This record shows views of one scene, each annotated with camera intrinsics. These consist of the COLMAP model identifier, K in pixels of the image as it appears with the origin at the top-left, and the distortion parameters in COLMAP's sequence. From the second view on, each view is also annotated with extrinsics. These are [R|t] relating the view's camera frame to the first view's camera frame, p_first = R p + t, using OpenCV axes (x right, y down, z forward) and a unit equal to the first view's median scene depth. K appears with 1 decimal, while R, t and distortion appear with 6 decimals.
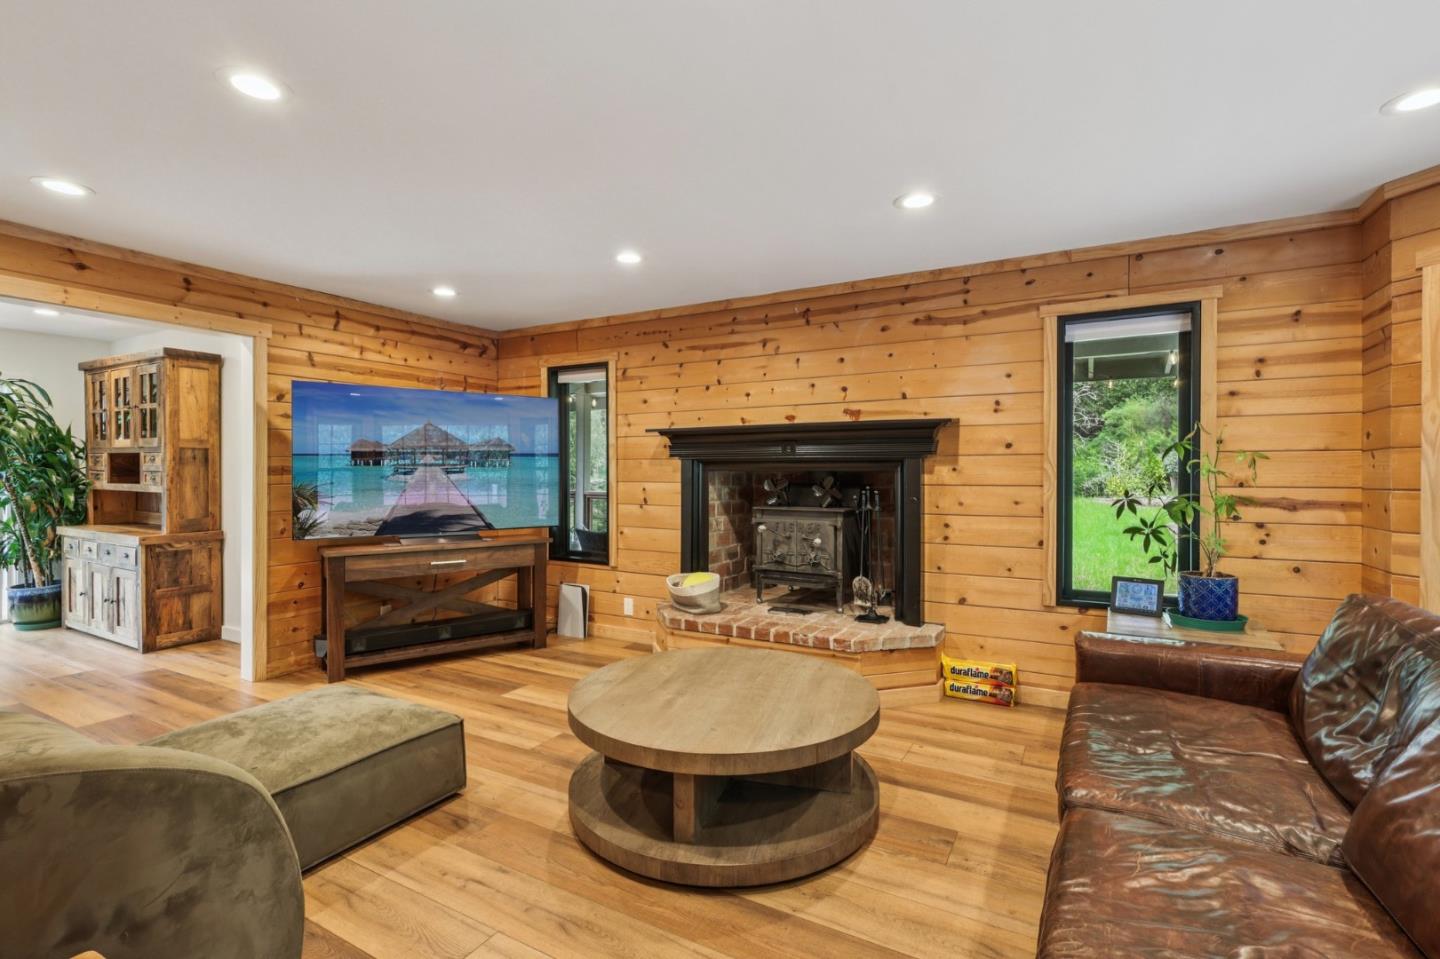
lens RADIAL K [[669.1, 0, 719.7], [0, 669.1, 478.2], [0, 0, 1]] dist [0.002527, -0.000325]
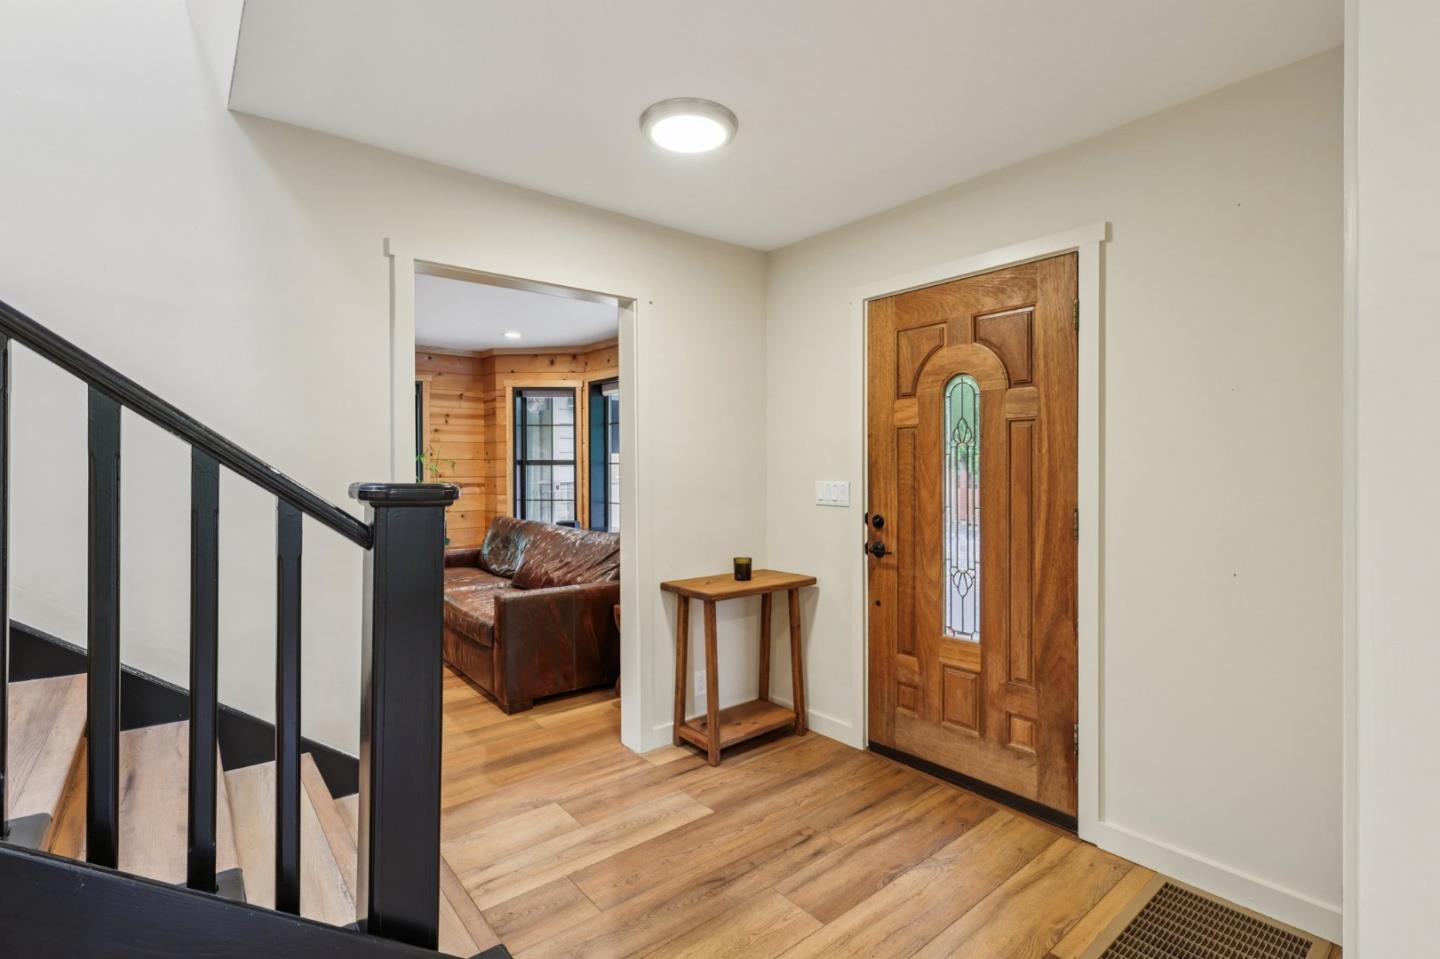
lens RADIAL K [[669.1, 0, 719.1], [0, 669.1, 472.5], [0, 0, 1]] dist [0.002527, -0.000325]
pose [[0.364487, -0.002914, 0.931204, -0.617548], [0.009762, 0.999952, -0.000692, 0.006812], [-0.931157, 0.009343, 0.364498, -0.401946]]
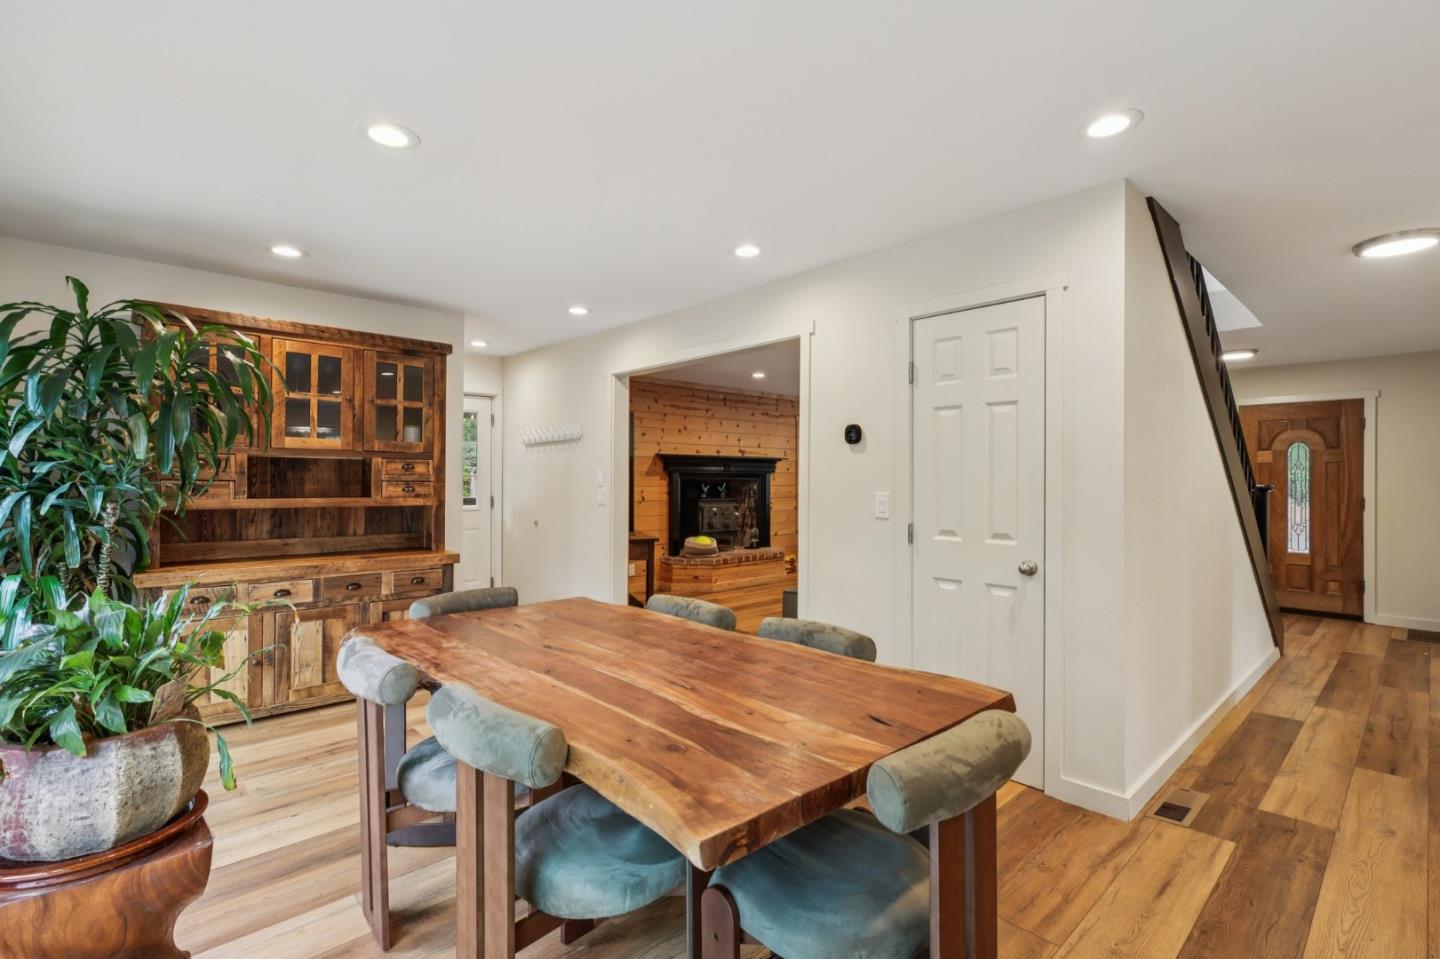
lens RADIAL K [[669.1, 0, 718.1], [0, 669.1, 479.5], [0, 0, 1]] dist [0.002527, -0.000325]
pose [[0.288806, -0.000475, 0.957388, -1.839325], [0.009359, 0.999953, -0.002328, -0.008975], [-0.957342, 0.009632, 0.288797, 0.481304]]
